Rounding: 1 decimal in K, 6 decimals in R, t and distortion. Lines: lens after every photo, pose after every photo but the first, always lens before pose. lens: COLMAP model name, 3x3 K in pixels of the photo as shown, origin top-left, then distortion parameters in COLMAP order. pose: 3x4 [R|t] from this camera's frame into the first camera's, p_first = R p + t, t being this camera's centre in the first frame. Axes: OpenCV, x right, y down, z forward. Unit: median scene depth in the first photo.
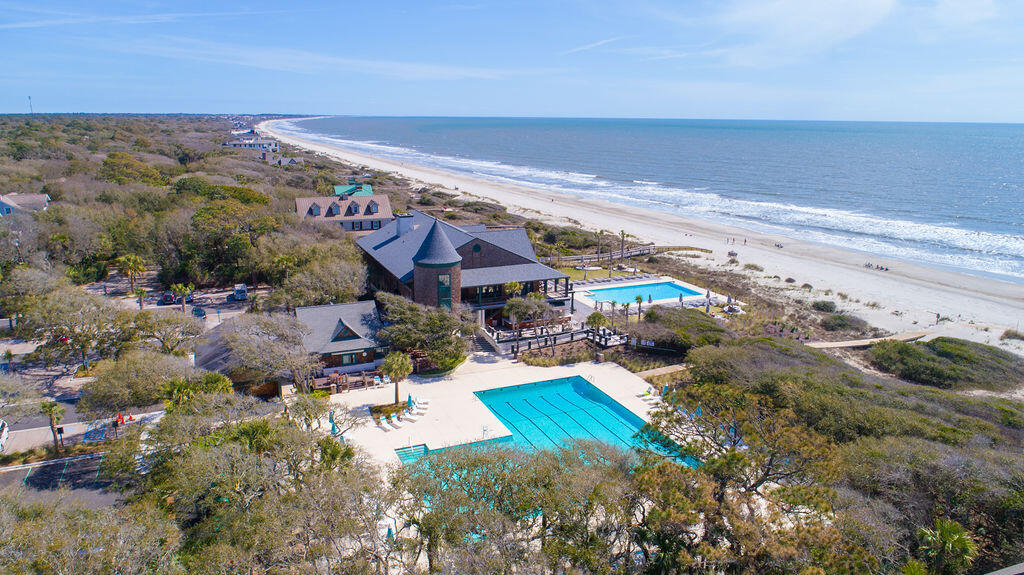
lens RADIAL K [[697.5, 0, 511.3], [0, 697.5, 285.2], [0, 0, 1]] dist [-0.005596, -0.005036]
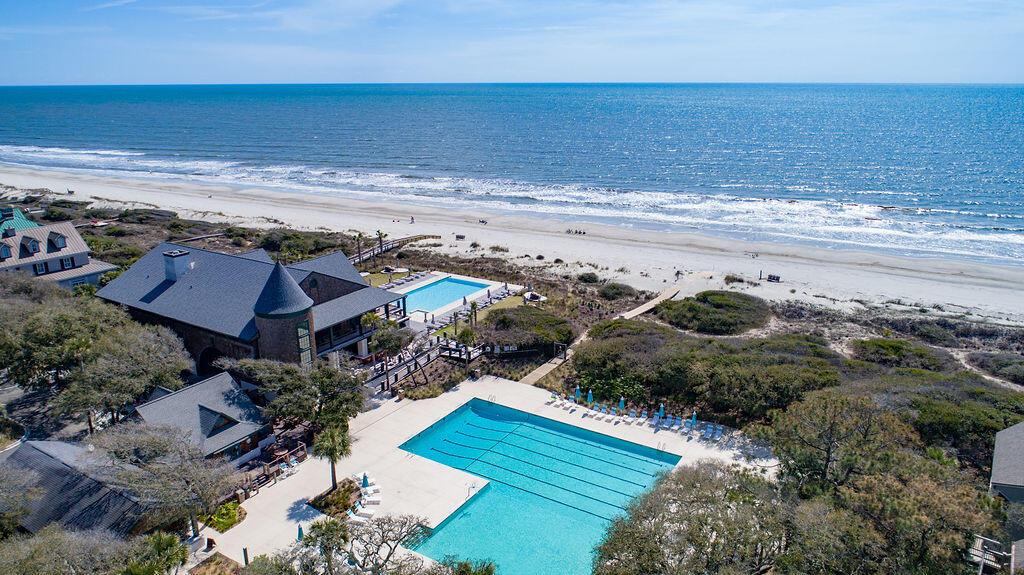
lens RADIAL K [[697.5, 0, 511.2], [0, 697.5, 290.3], [0, 0, 1]] dist [-0.005596, -0.005036]
pose [[0.828718, -0.174567, 0.531745, -0.292043], [0.144811, 0.984638, 0.097560, -0.088108], [-0.540607, -0.003847, 0.841267, 0.125861]]
